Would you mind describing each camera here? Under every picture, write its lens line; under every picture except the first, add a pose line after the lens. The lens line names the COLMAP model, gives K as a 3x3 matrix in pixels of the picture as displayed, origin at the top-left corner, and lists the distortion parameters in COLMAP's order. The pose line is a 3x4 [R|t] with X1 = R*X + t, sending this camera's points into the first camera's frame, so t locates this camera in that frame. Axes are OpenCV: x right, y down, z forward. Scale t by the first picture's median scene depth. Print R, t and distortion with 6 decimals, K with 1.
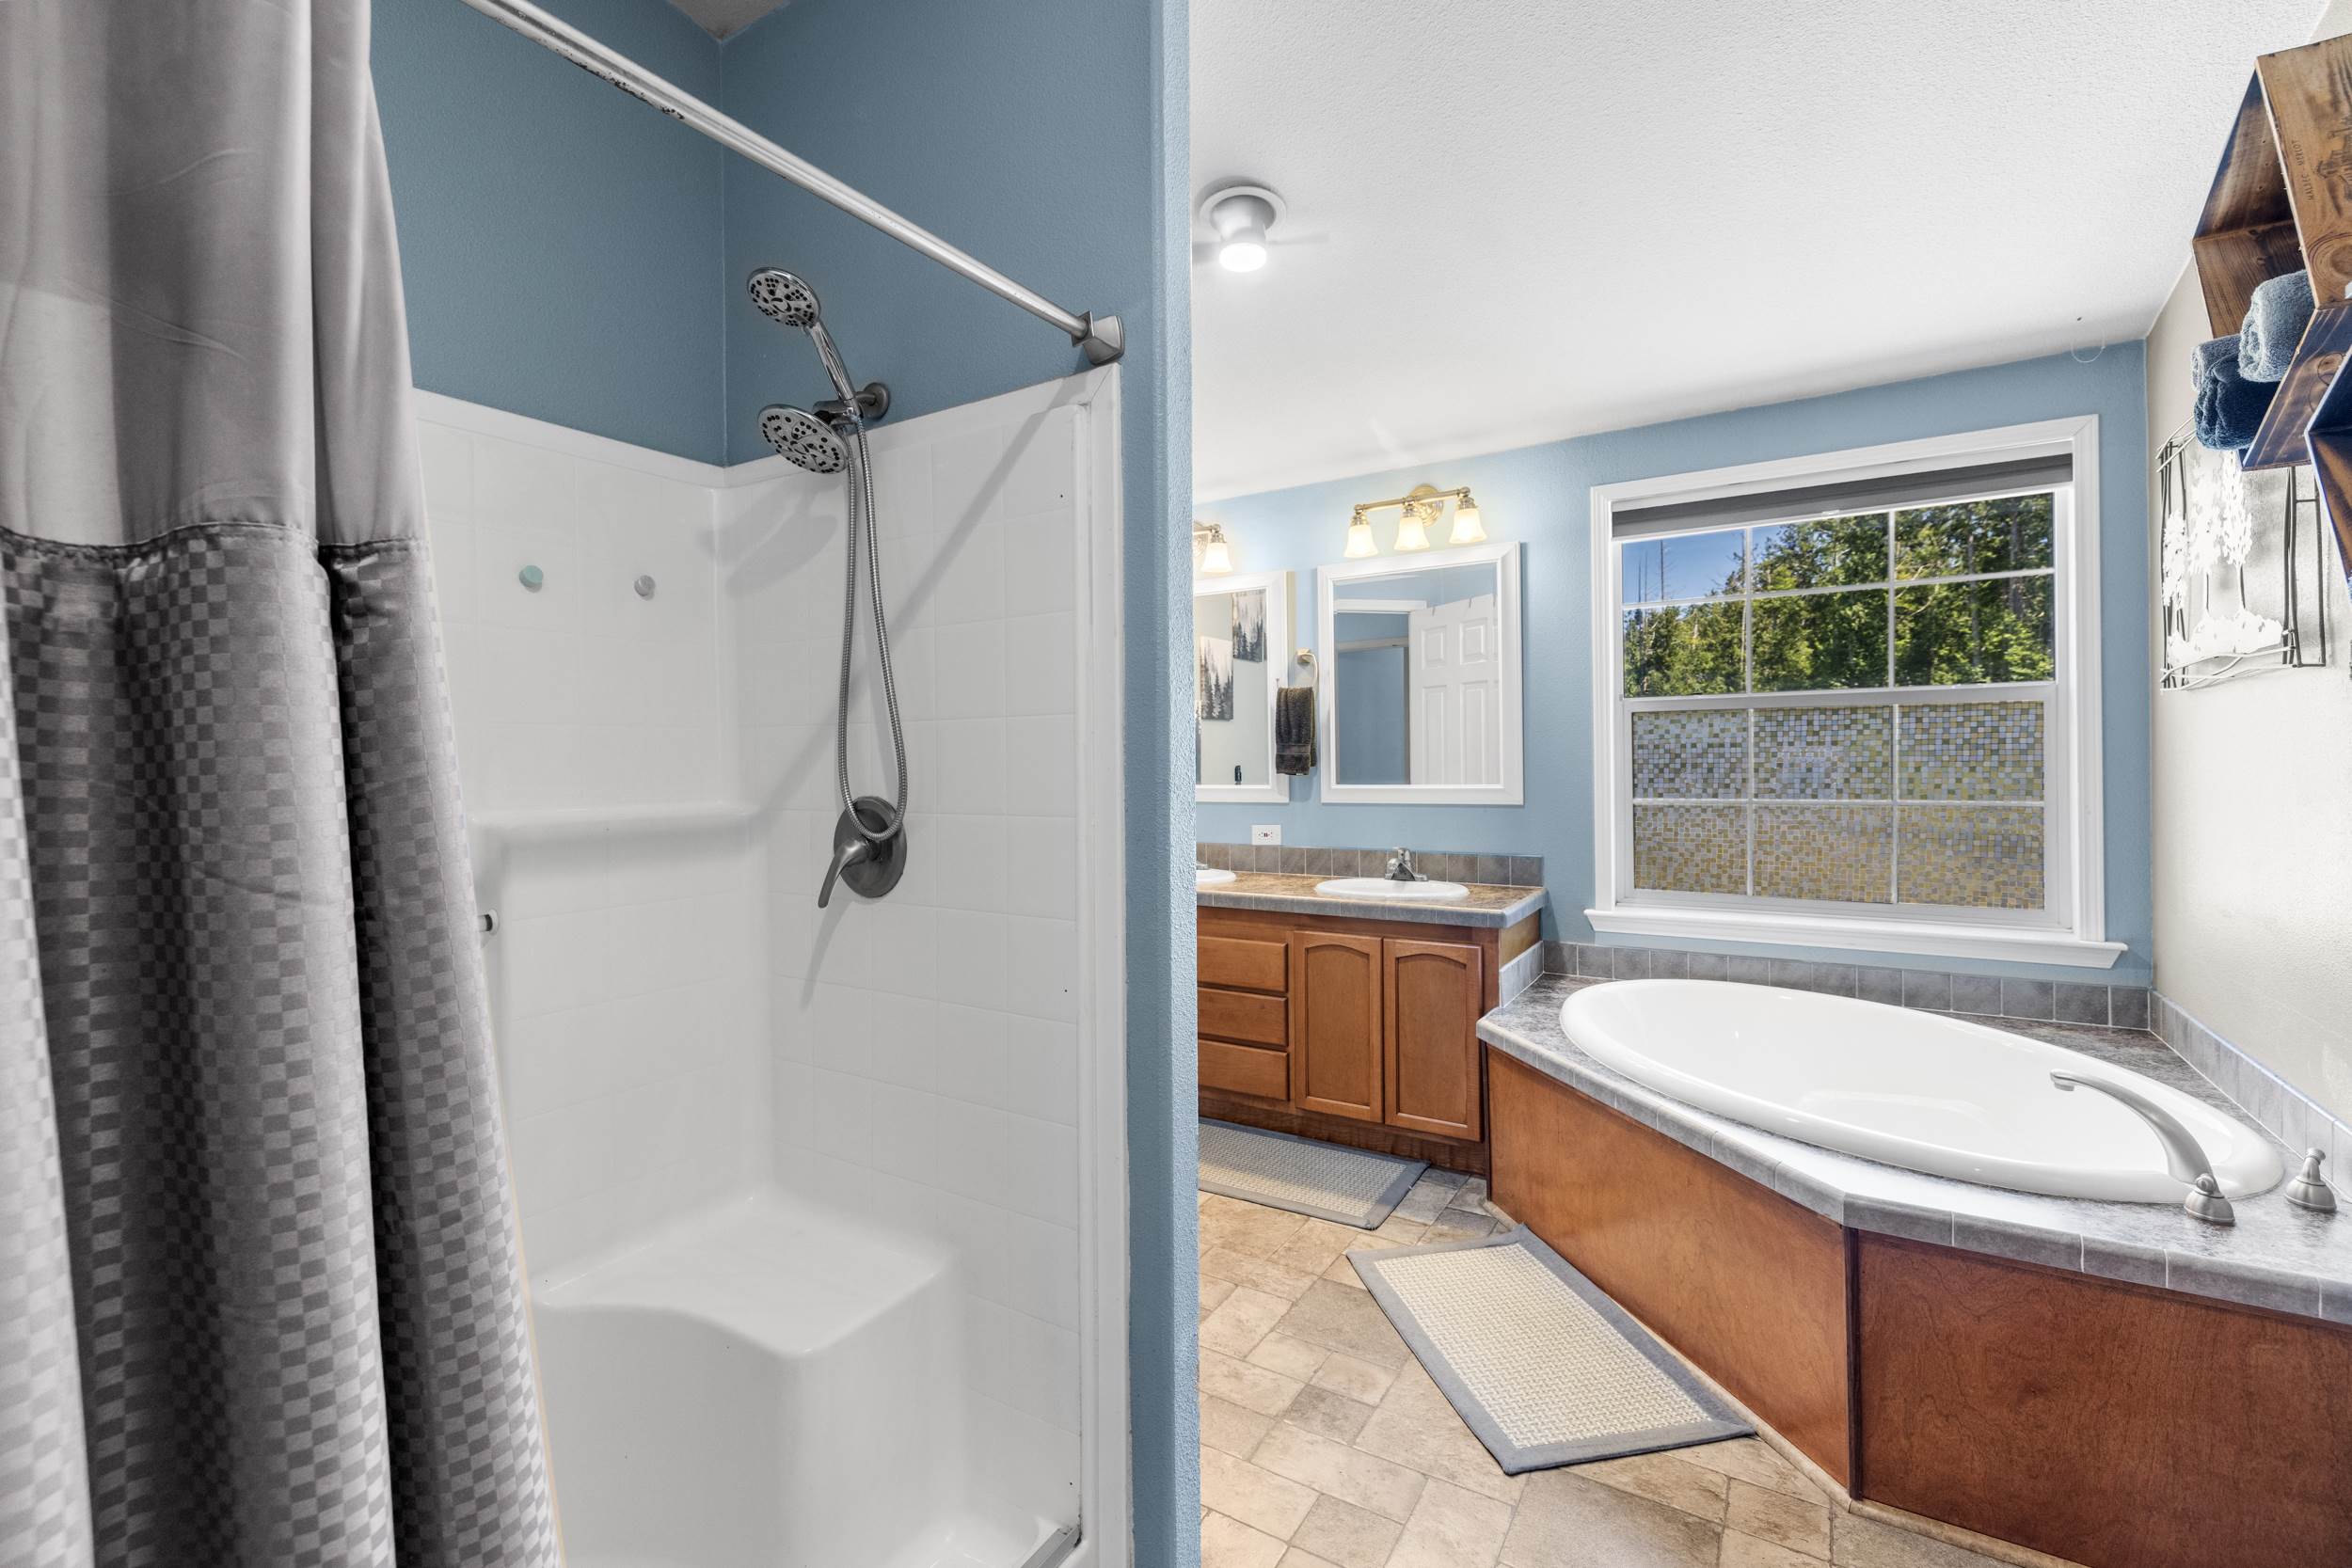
lens RADIAL K [[992.2, 0, 1177.4], [0, 992.2, 771.8], [0, 0, 1]] dist [-0.003442, 0.000248]
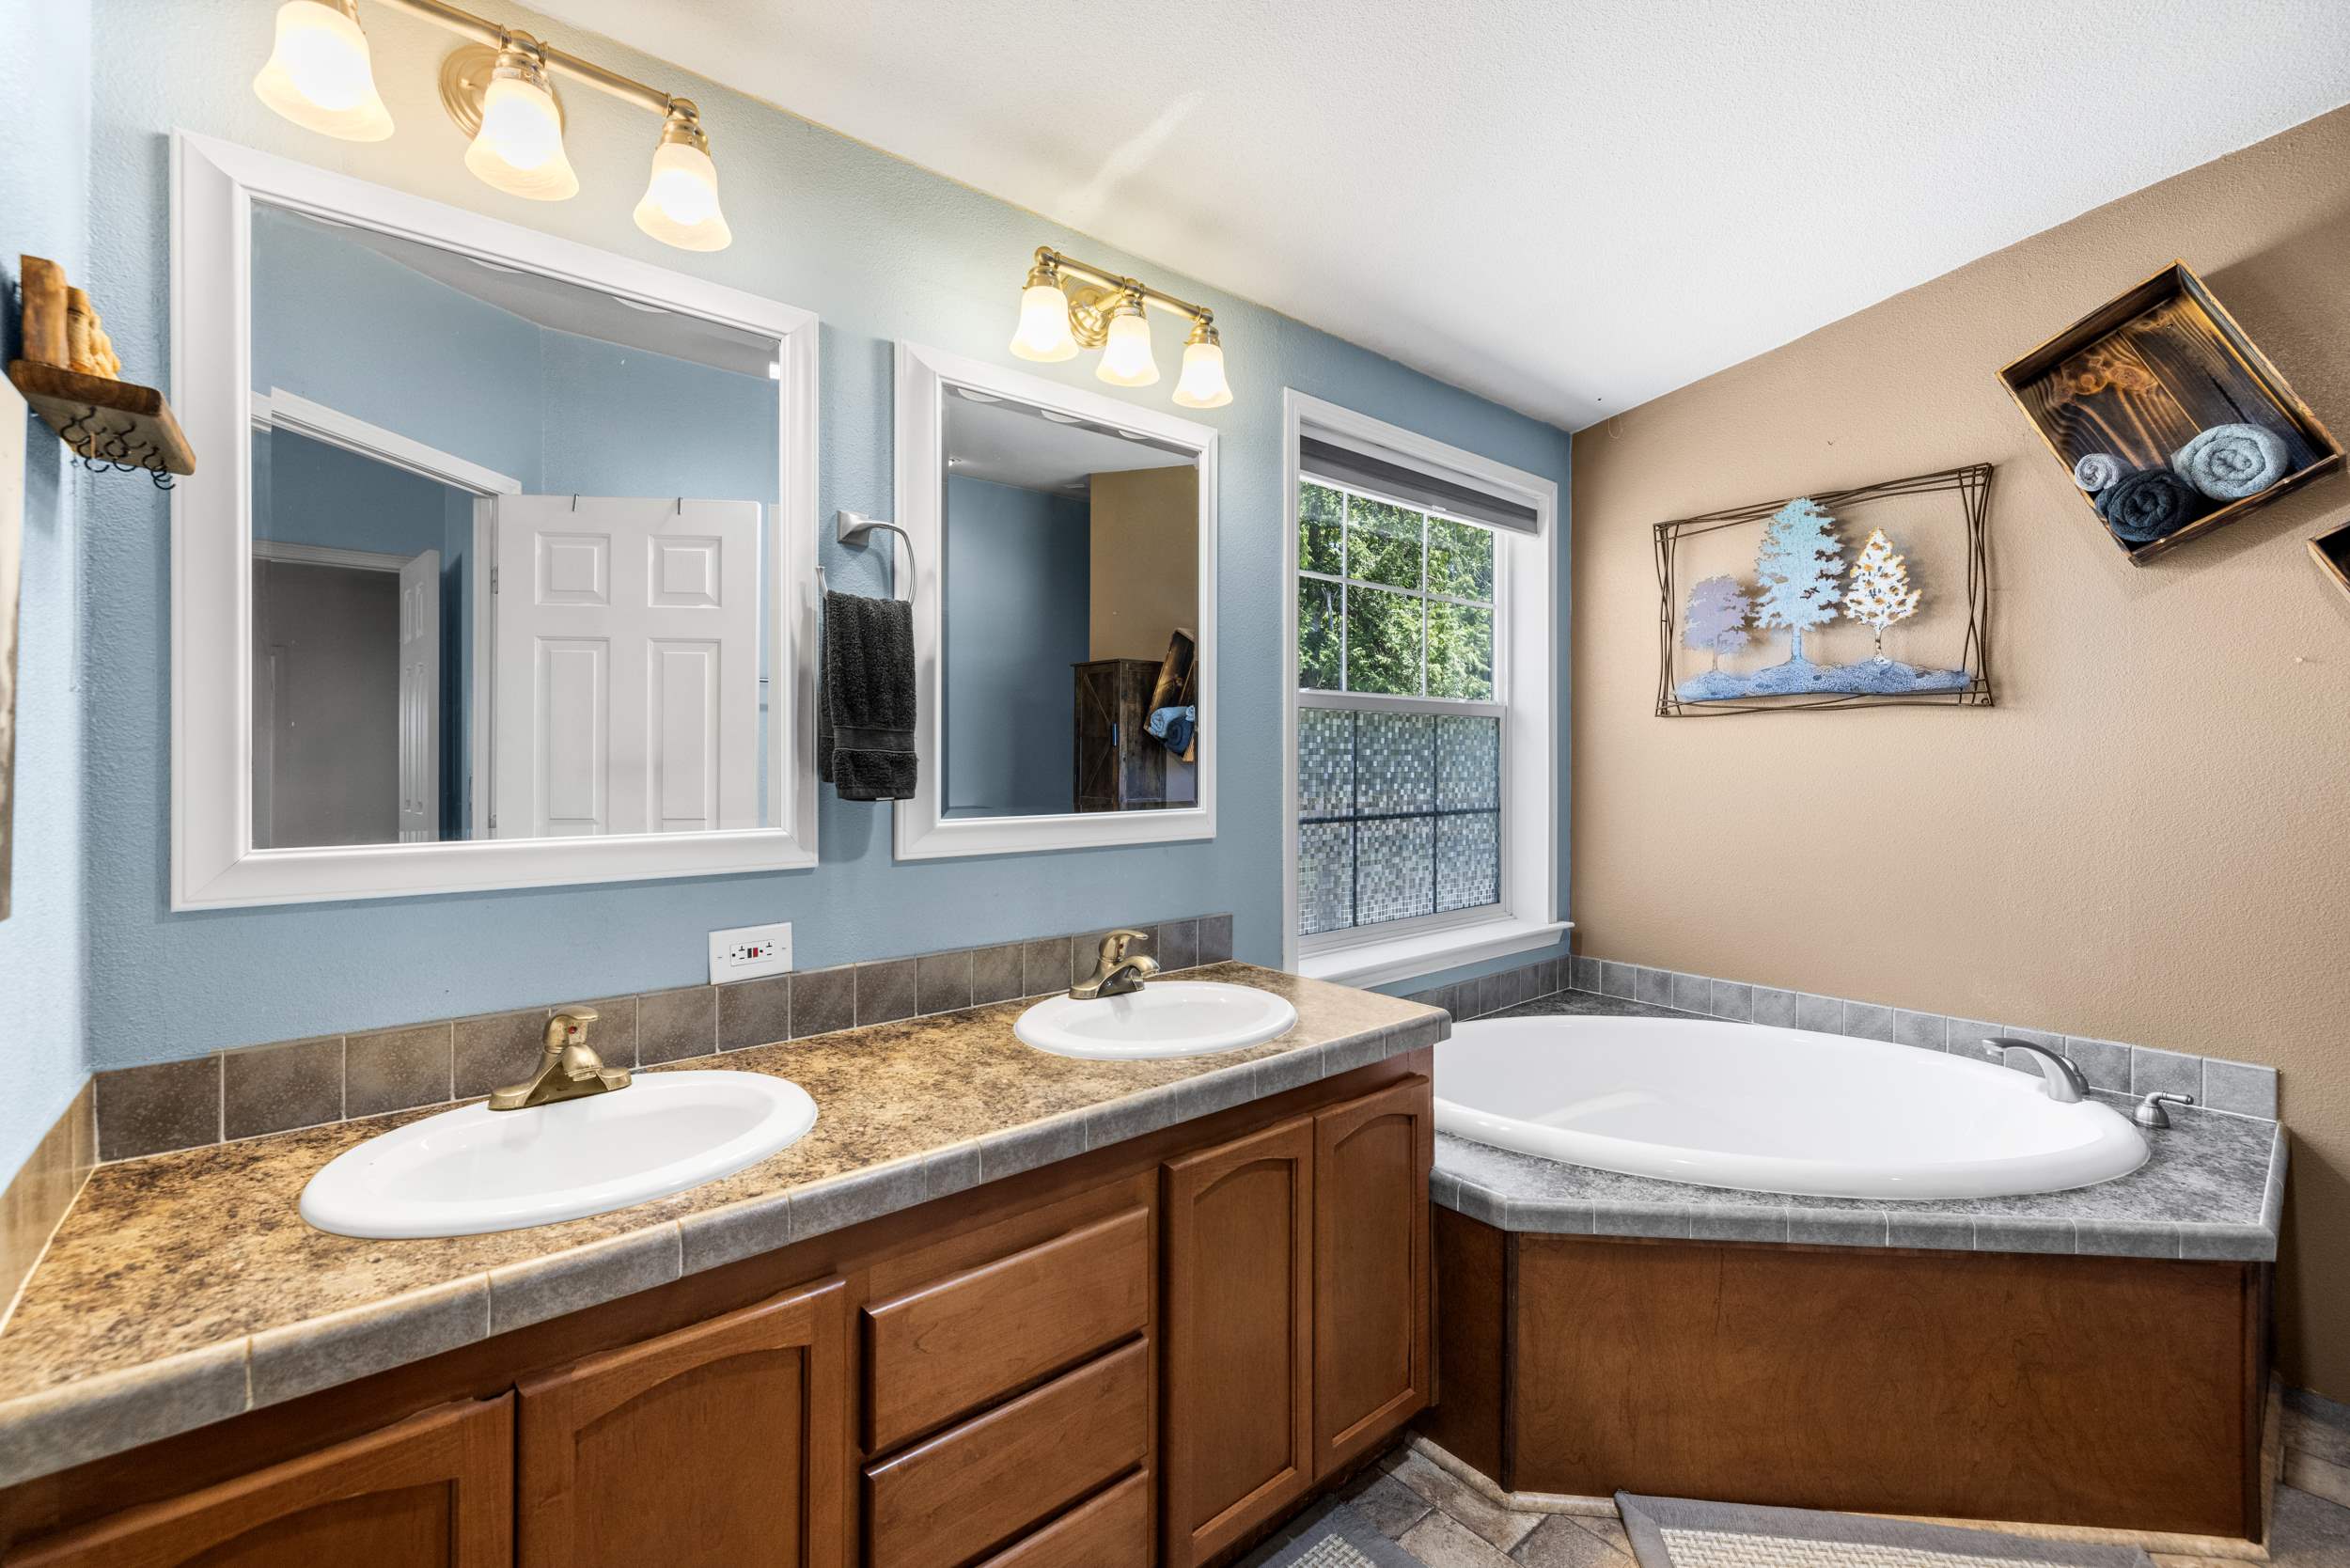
lens RADIAL K [[991.5, 0, 1175.5], [0, 991.5, 766.3], [0, 0, 1]] dist [-0.003442, 0.000248]
pose [[0.316434, 0.007693, 0.948583, -0.246975], [0.007701, 0.999913, -0.010678, -0.005797], [-0.948583, 0.010684, 0.316348, 0.746964]]
